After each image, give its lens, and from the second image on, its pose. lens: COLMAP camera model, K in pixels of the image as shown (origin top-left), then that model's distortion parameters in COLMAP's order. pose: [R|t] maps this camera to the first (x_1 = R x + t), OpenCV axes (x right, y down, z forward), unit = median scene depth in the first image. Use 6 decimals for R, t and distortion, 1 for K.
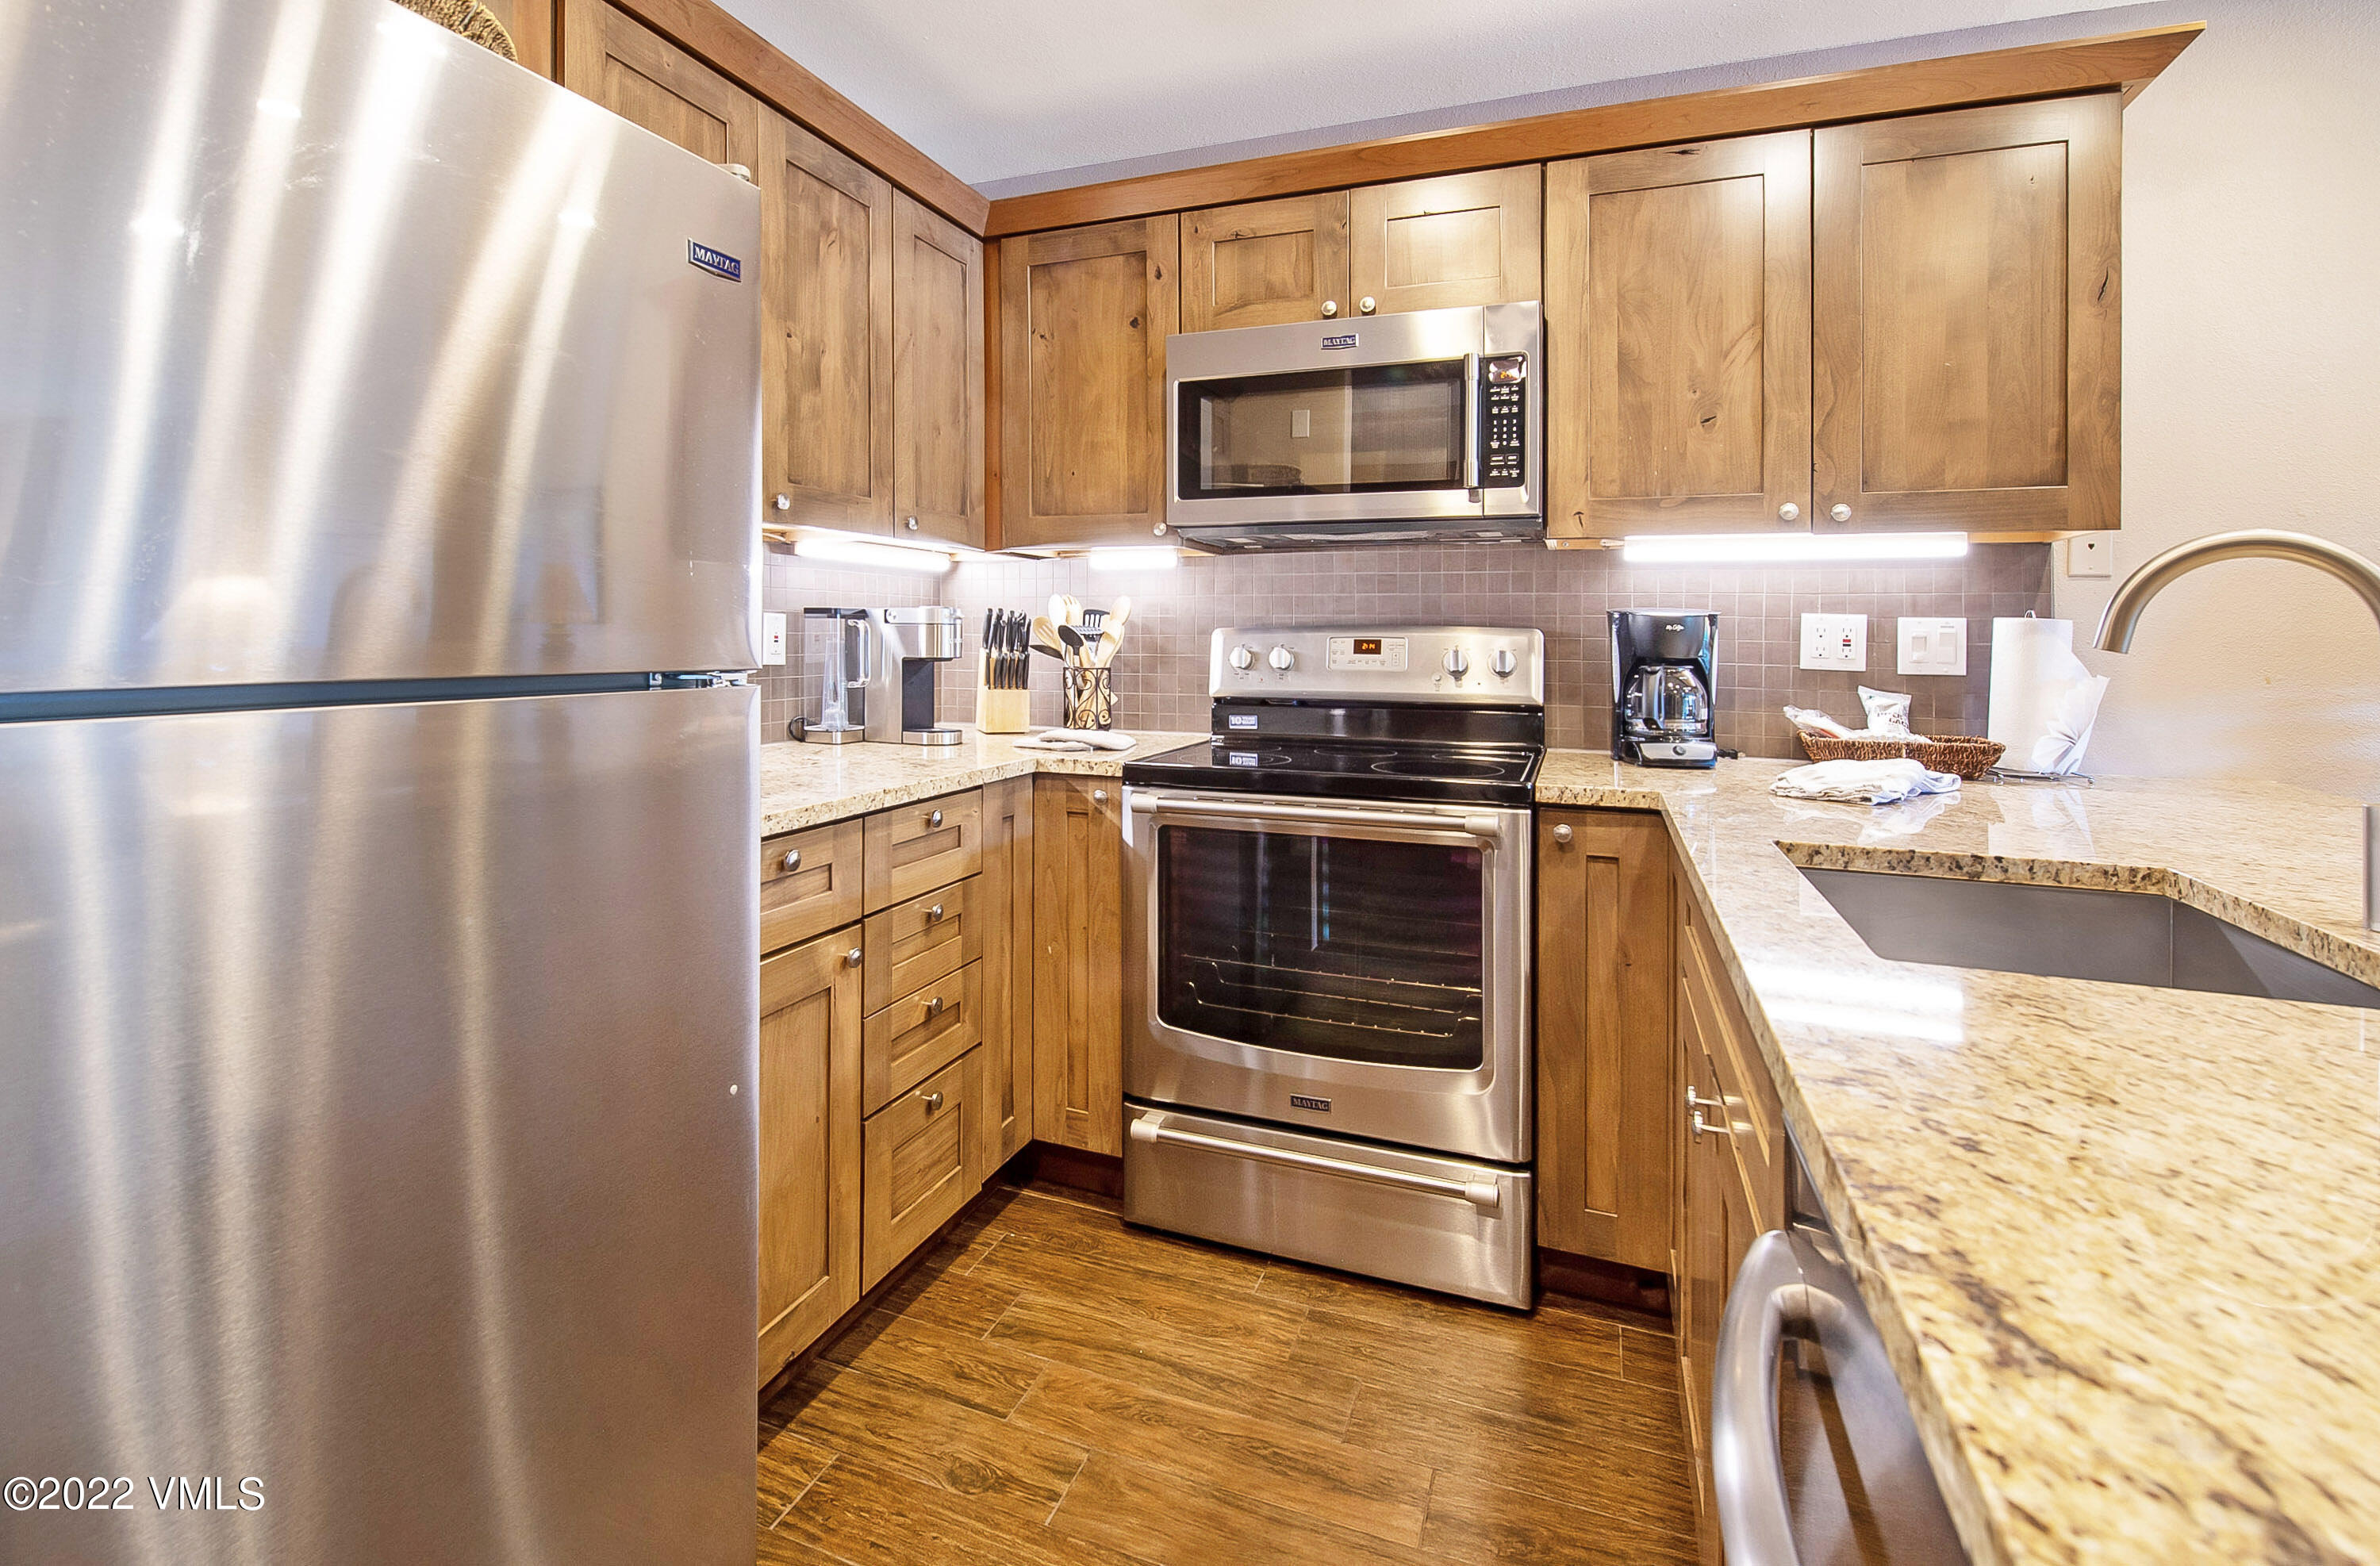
lens RADIAL K [[1119.9, 0, 1163.1], [0, 1119.9, 633.7], [0, 0, 1]] dist [-0.017090, -0.002035]
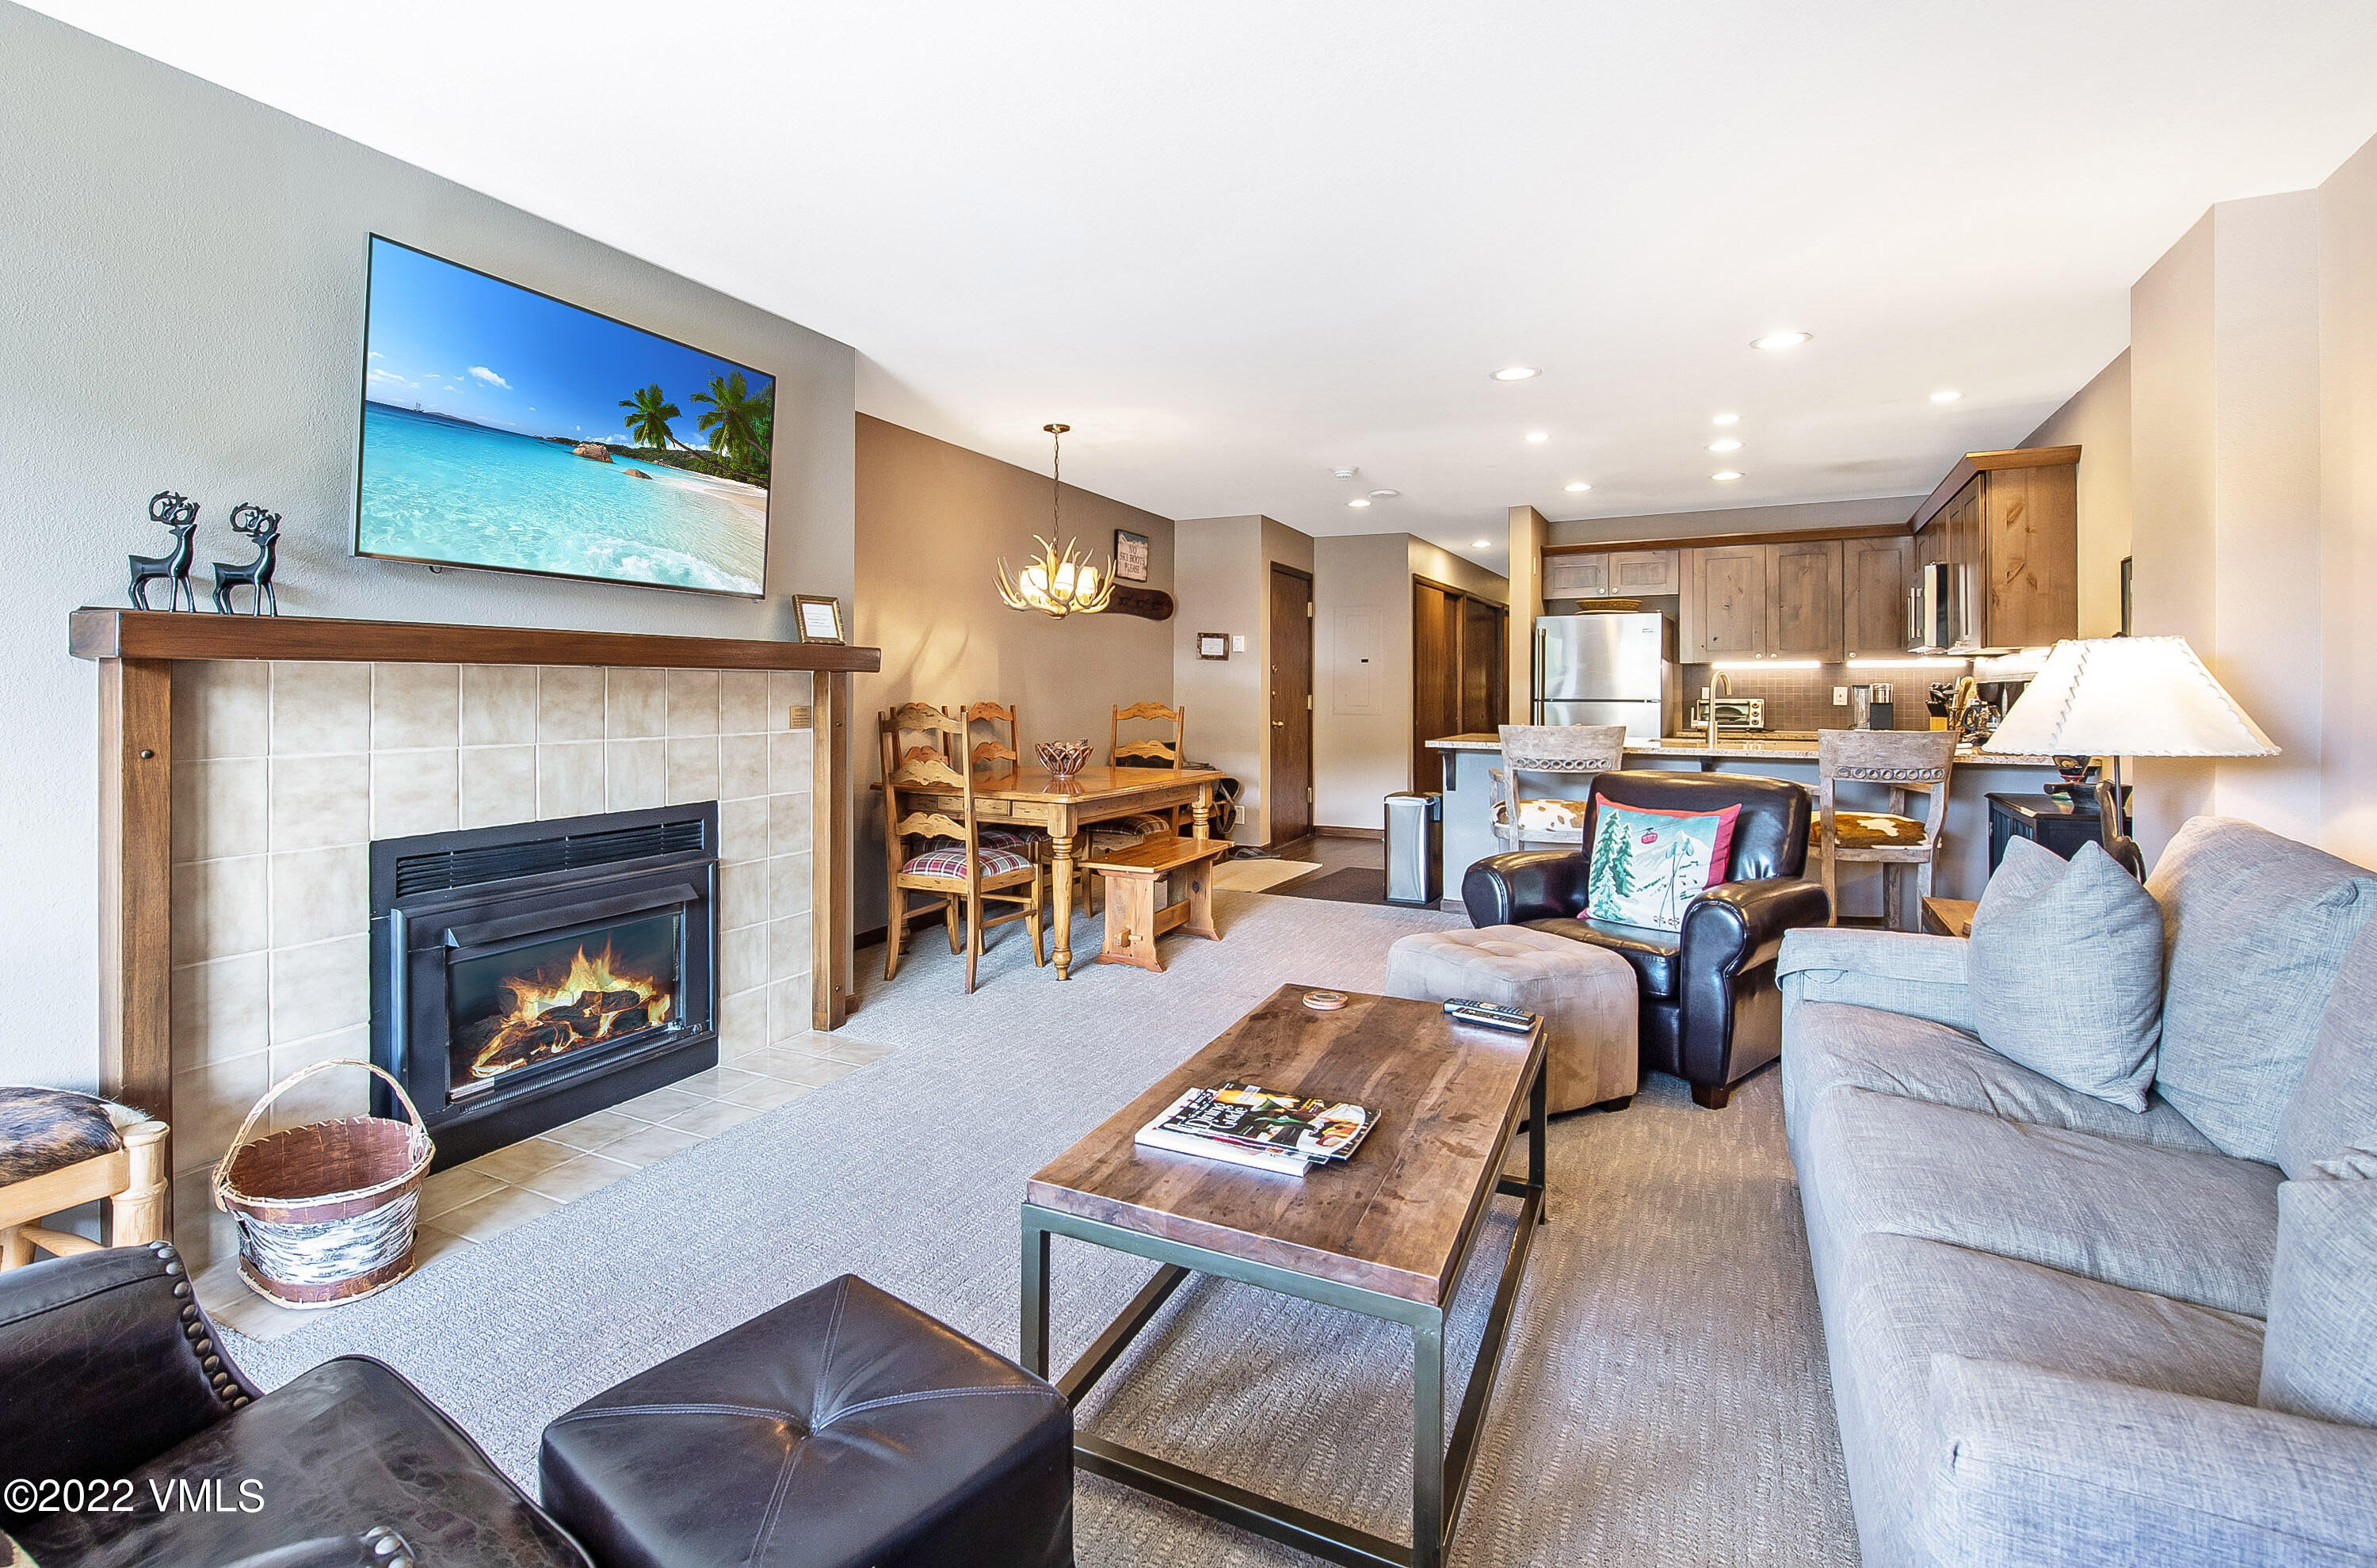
lens RADIAL K [[1118.5, 0, 1094.1], [0, 1118.5, 707.1], [0, 0, 1]] dist [-0.017090, -0.002035]
pose [[-0.150837, 0.003887, -0.988551, 3.074959], [-0.003884, 0.999982, 0.004525, 0.030500], [0.988551, 0.004522, -0.150819, -0.523479]]
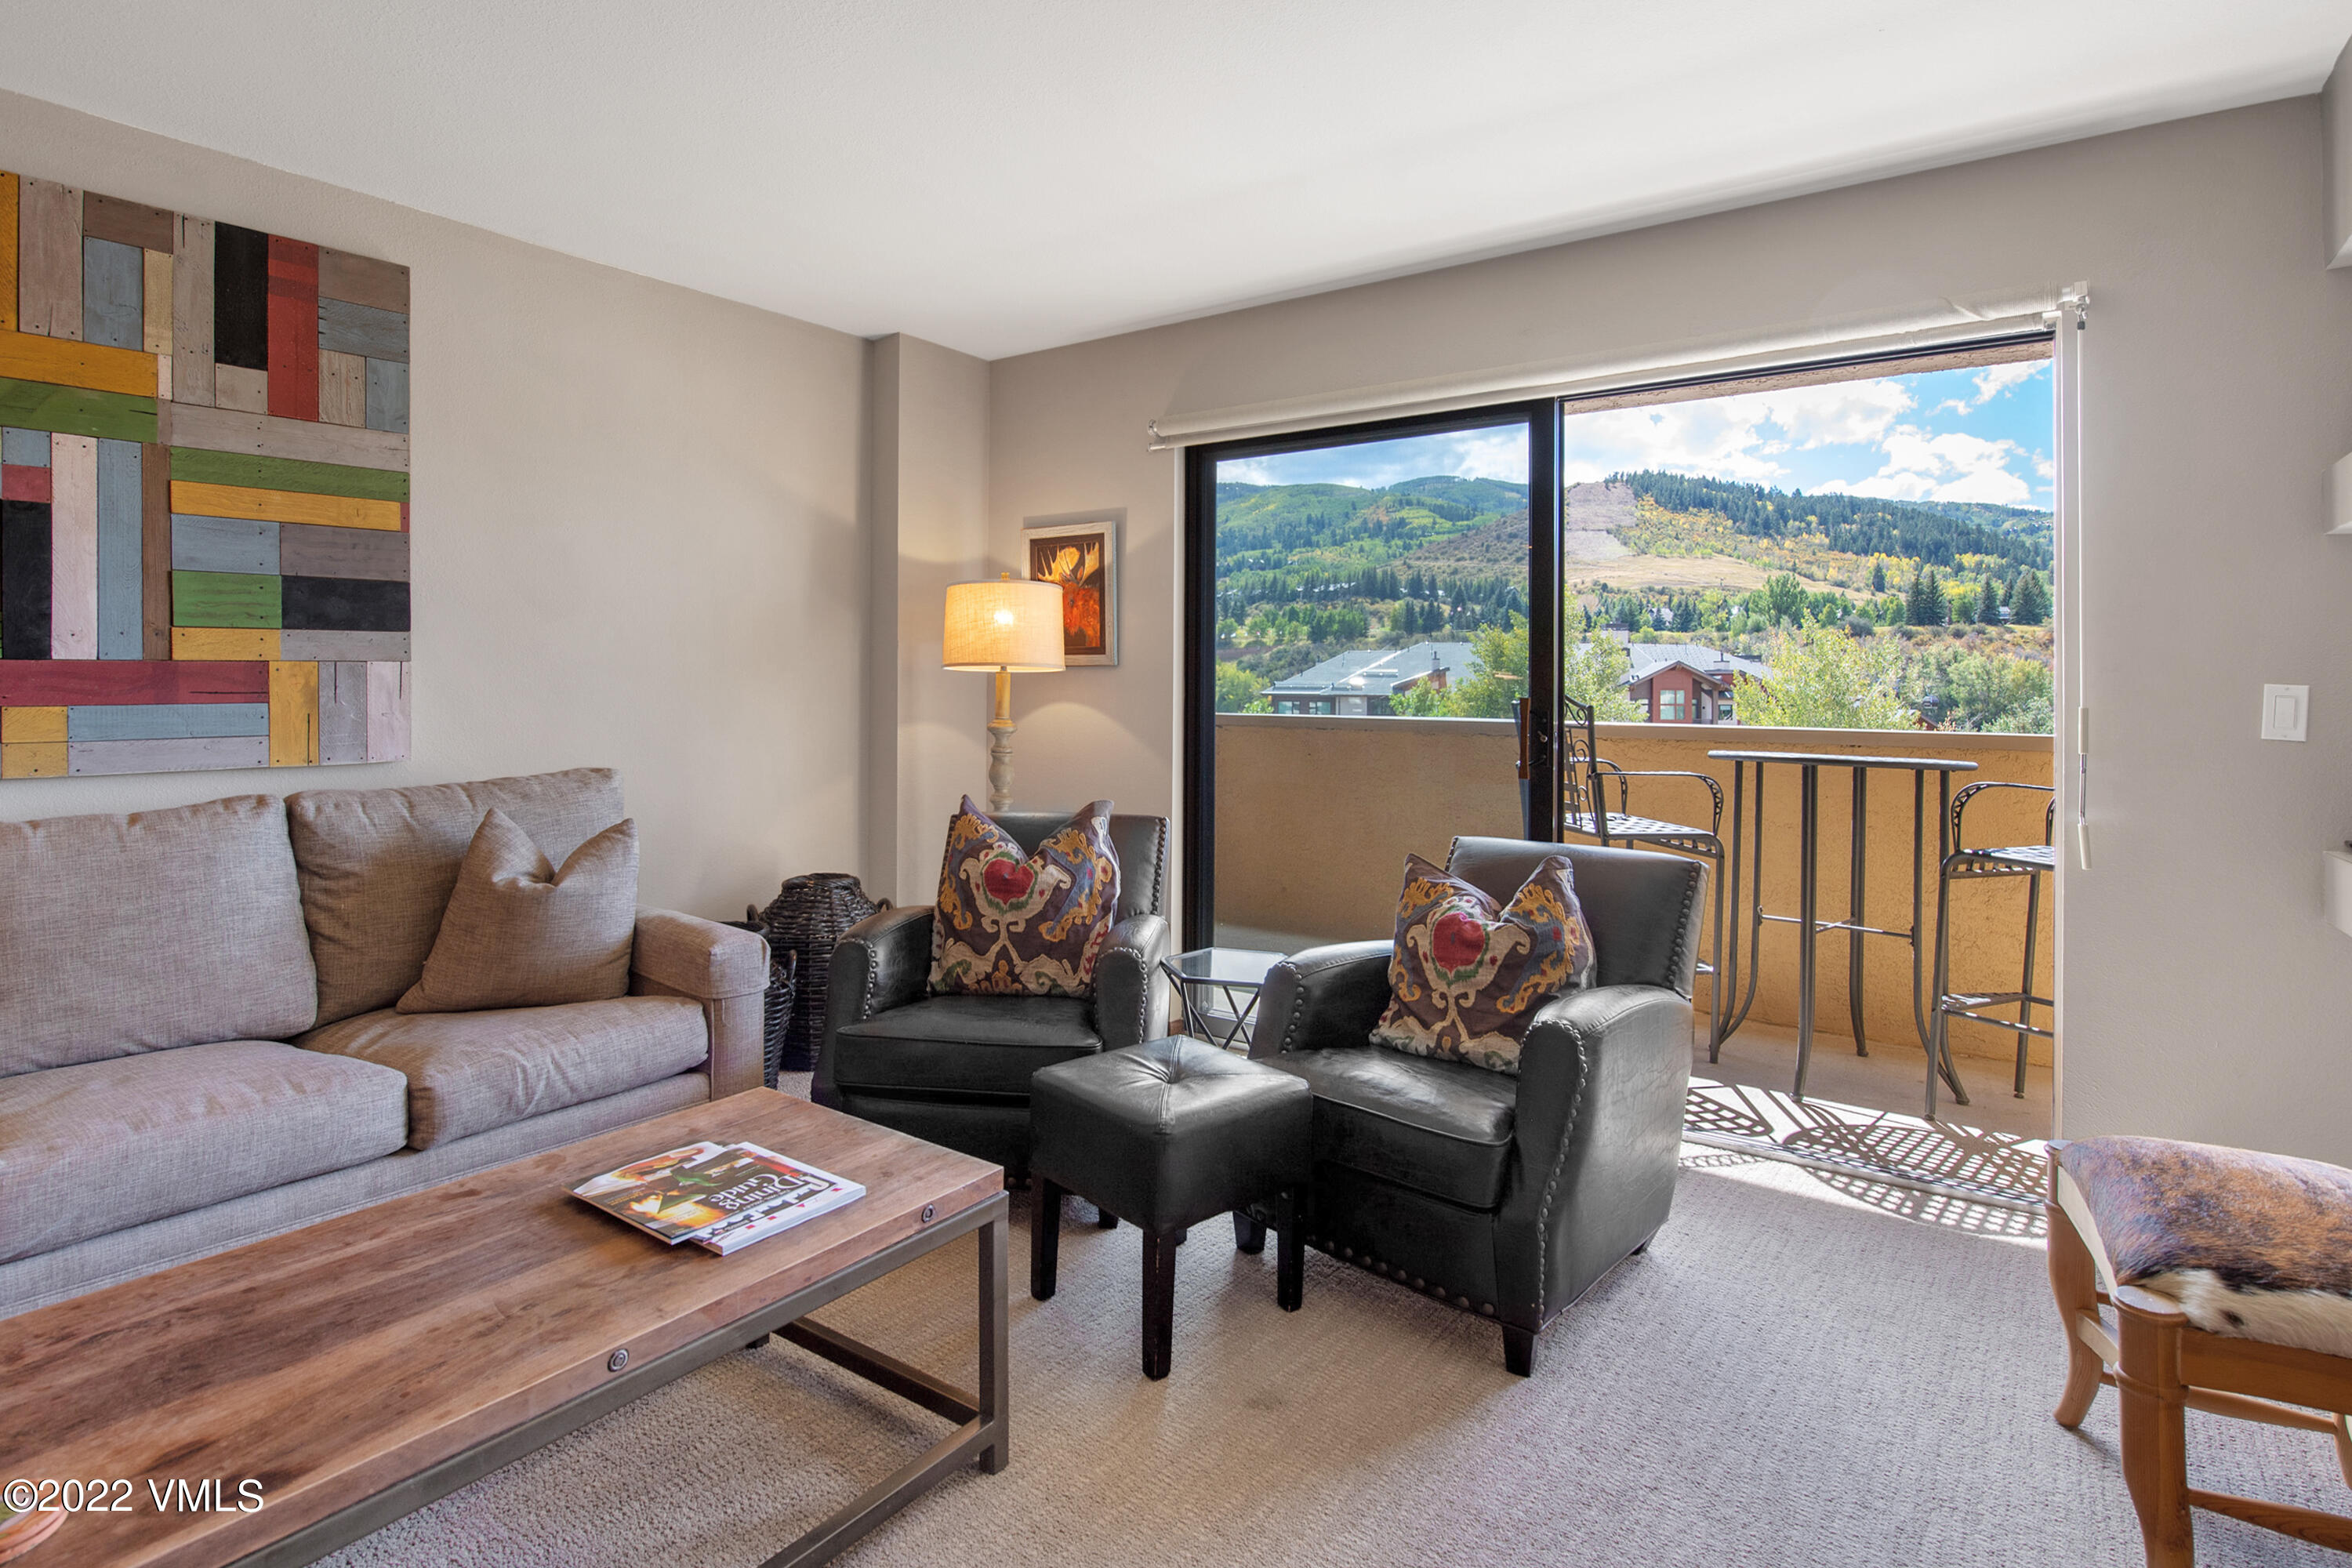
lens RADIAL K [[1203.7, 0, 1171.2], [0, 1203.7, 664.0], [0, 0, 1]] dist [0.002317, 0.000763]
pose [[0.269134, 0.011707, 0.963032, 1.532107], [-0.008305, 0.999917, -0.009835, 0.012115], [-0.963067, -0.005351, 0.269209, -1.025207]]
